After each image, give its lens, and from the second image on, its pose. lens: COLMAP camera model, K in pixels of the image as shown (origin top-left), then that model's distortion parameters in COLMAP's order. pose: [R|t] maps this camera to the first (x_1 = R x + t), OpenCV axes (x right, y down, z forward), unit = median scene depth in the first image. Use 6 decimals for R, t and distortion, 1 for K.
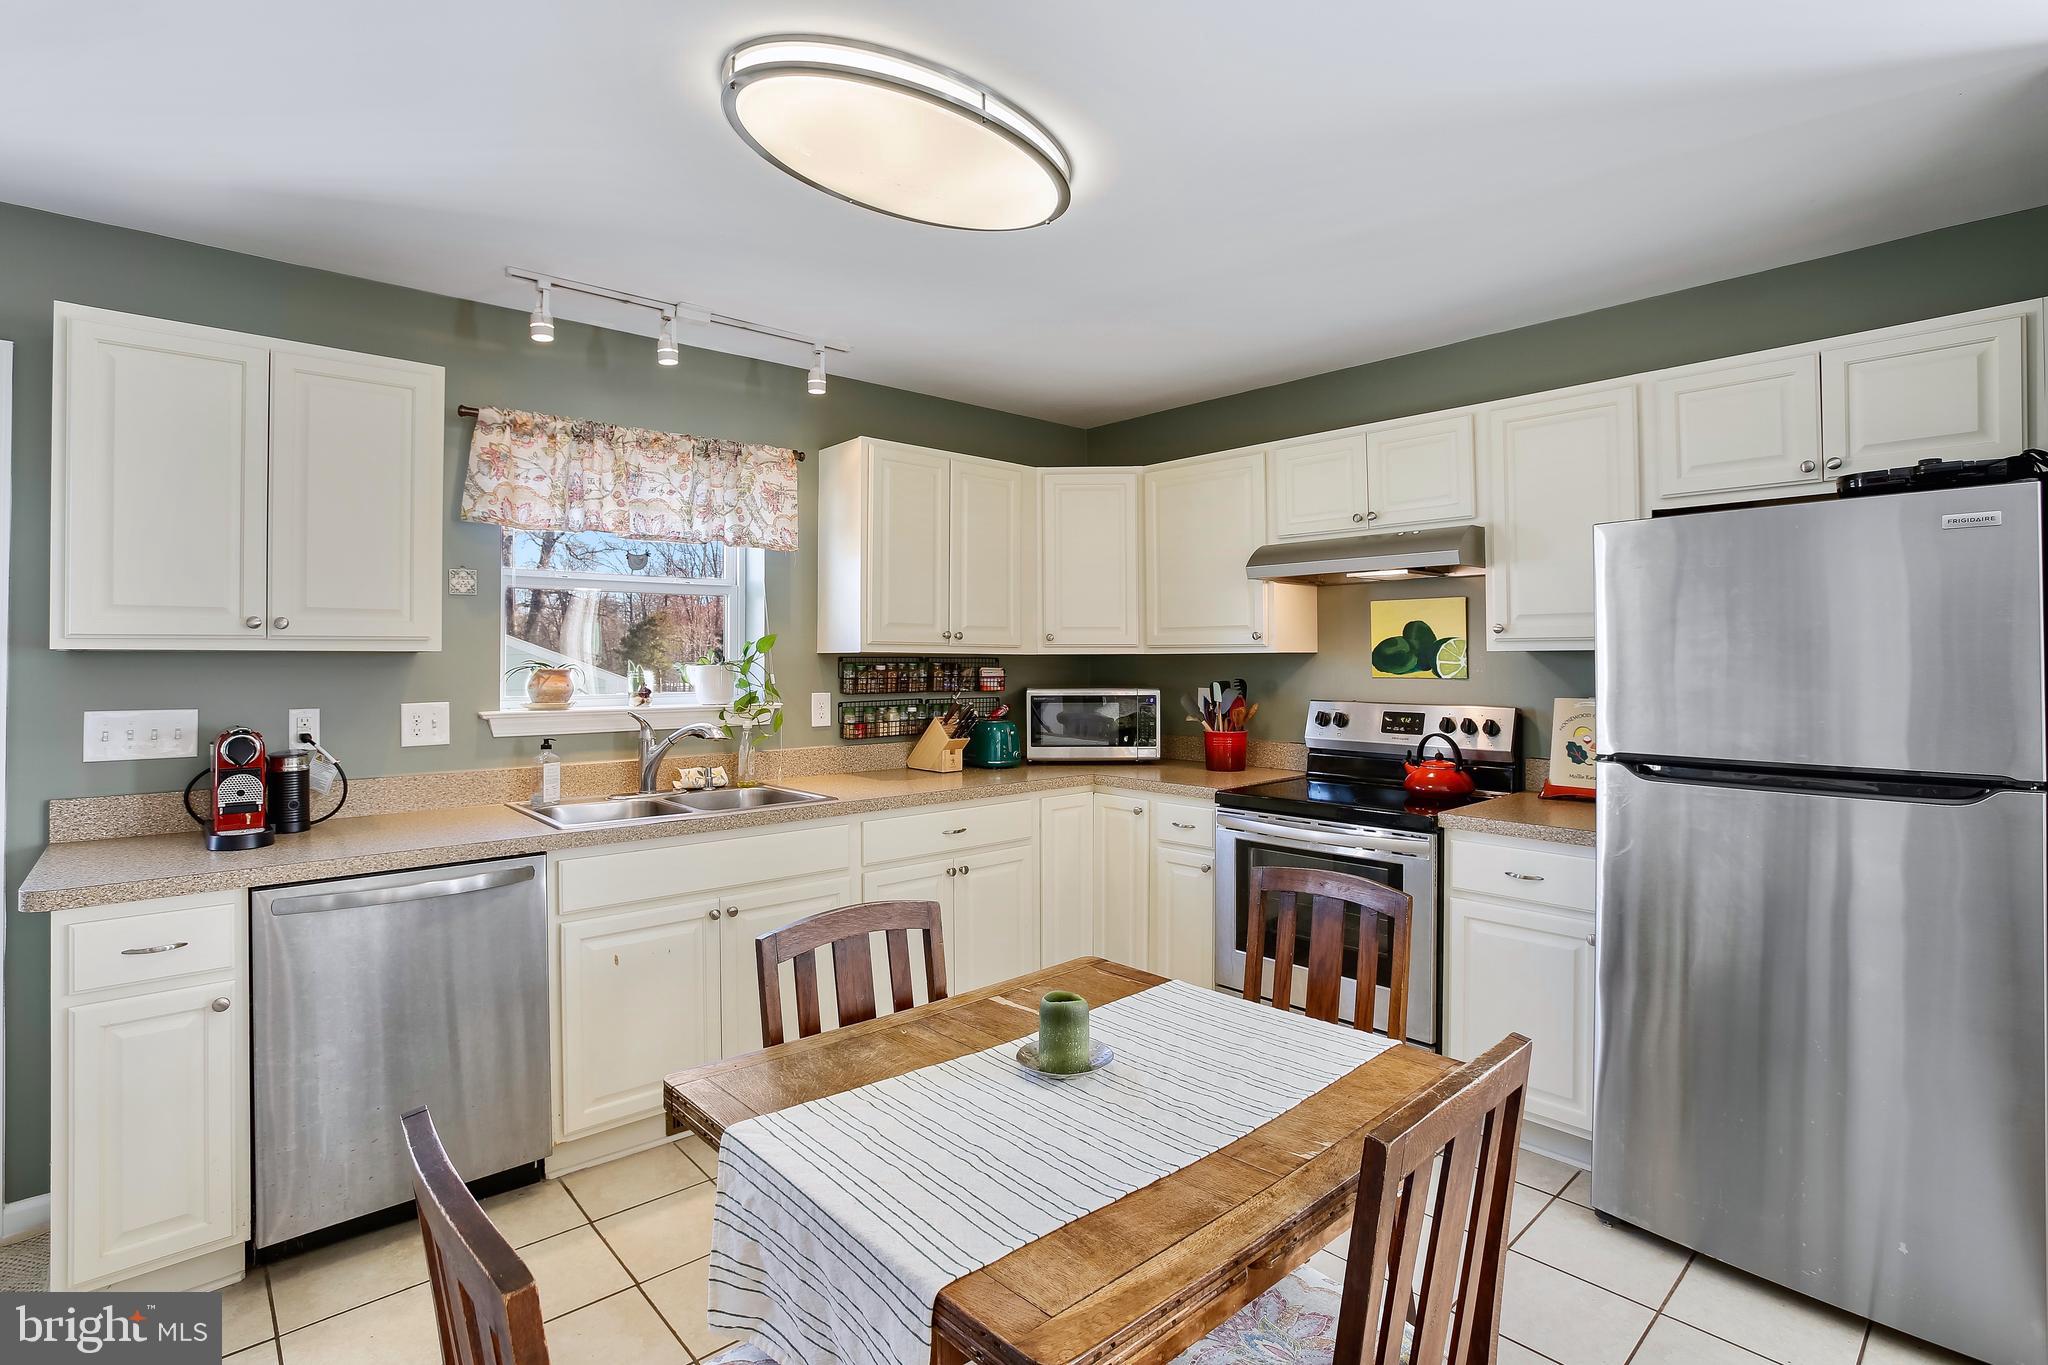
lens RADIAL K [[991.7, 0, 1016.0], [0, 991.7, 650.9], [0, 0, 1]] dist [-0.026128, 0.000327]
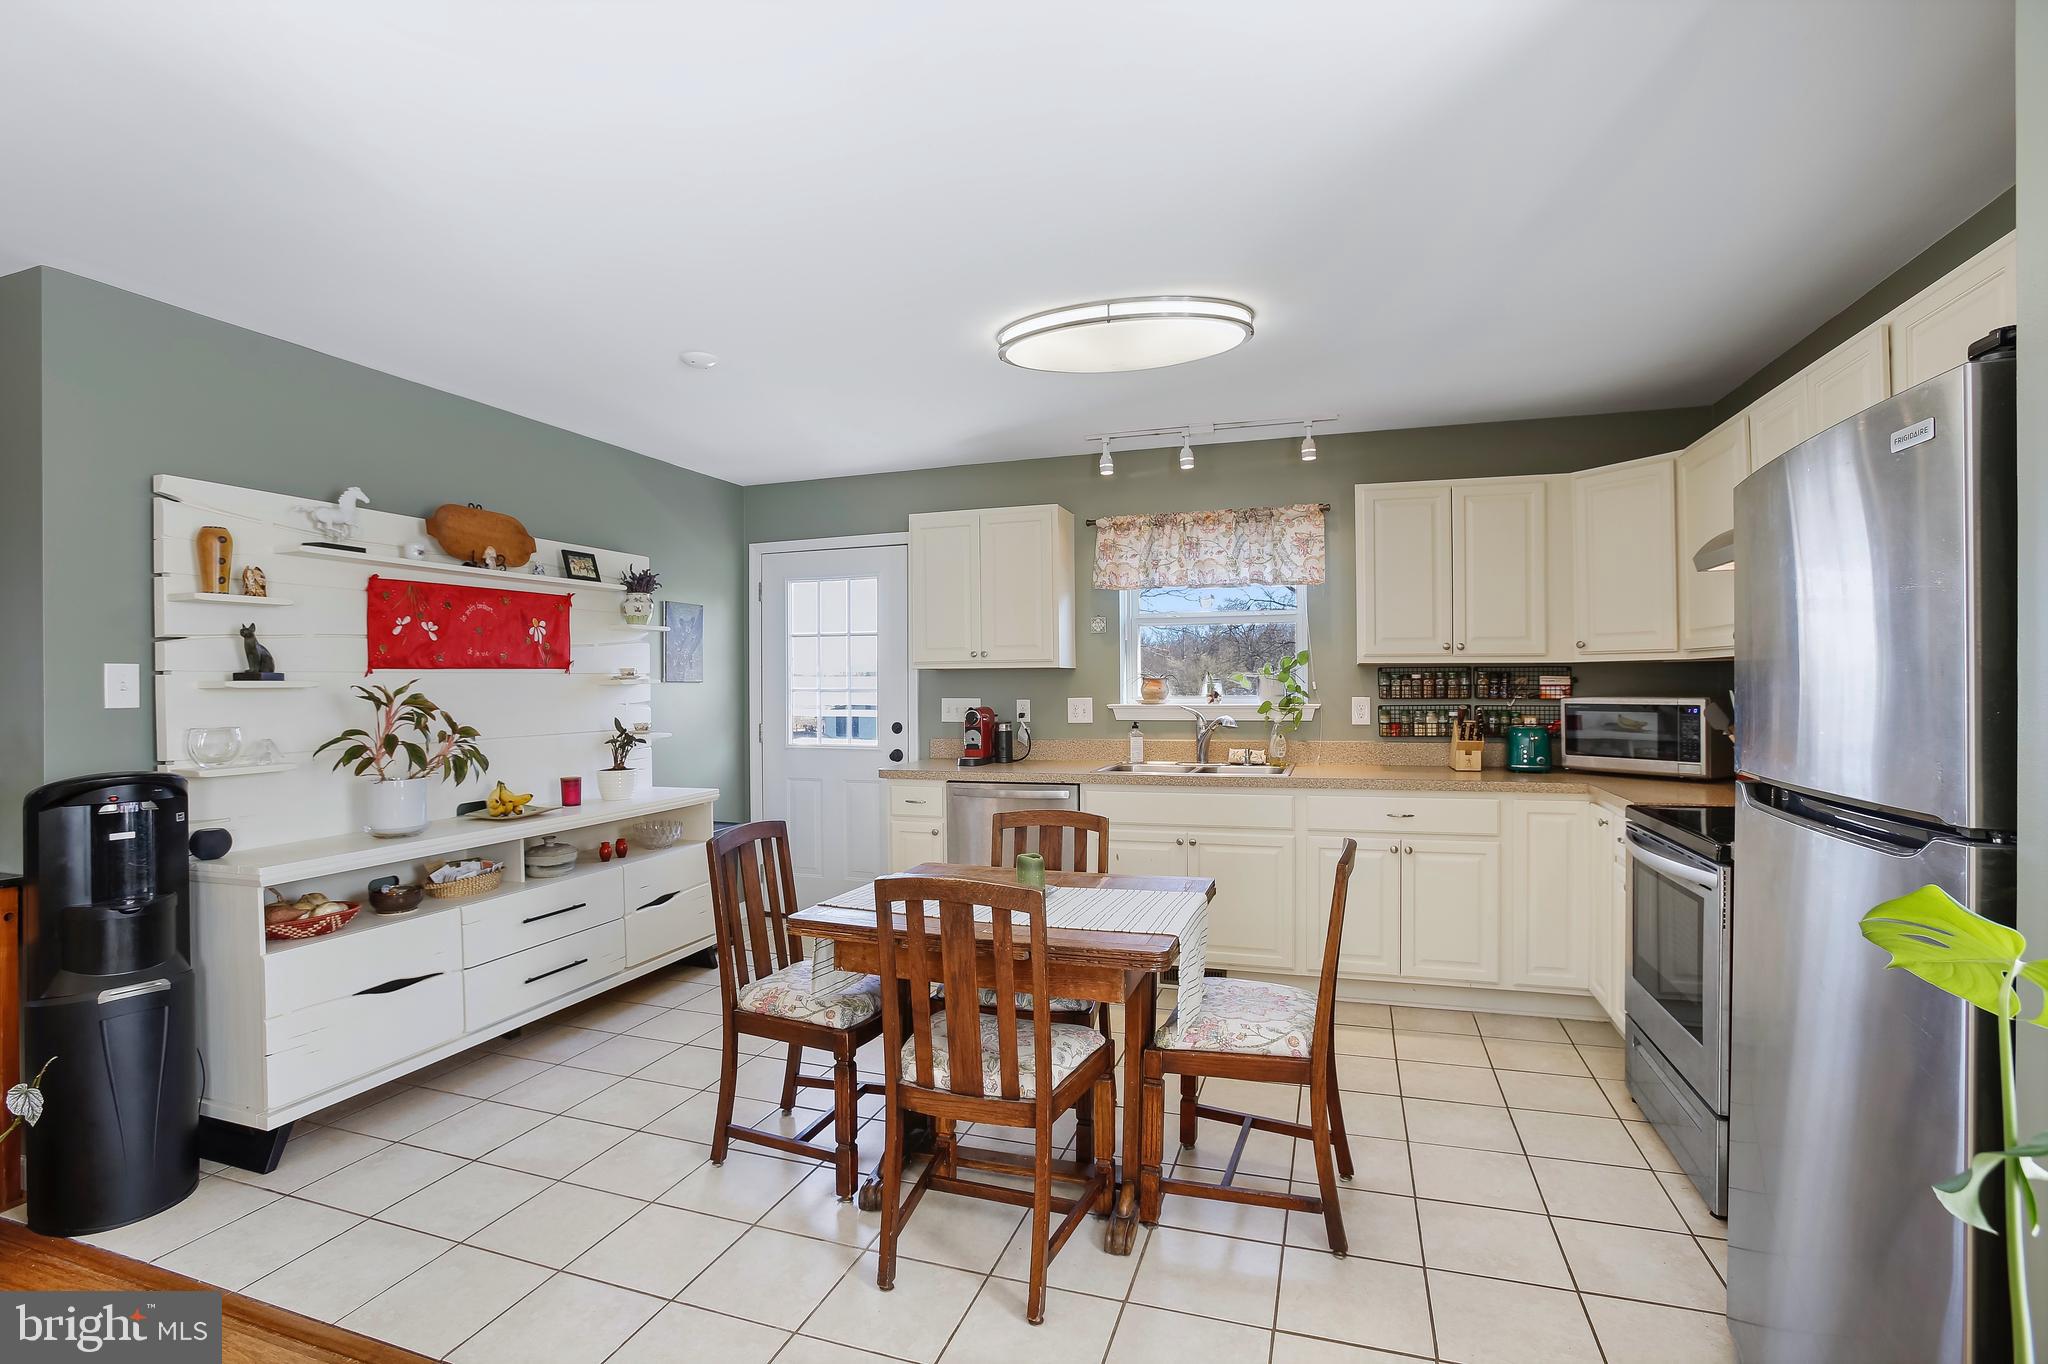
lens RADIAL K [[991.7, 0, 1028.1], [0, 991.7, 687.7], [0, 0, 1]] dist [-0.026128, 0.000327]
pose [[0.524069, 0.002293, -0.851673, 0.670762], [0.013094, 0.999856, 0.010749, 0.013187], [0.851575, -0.016785, 0.523964, 0.021459]]
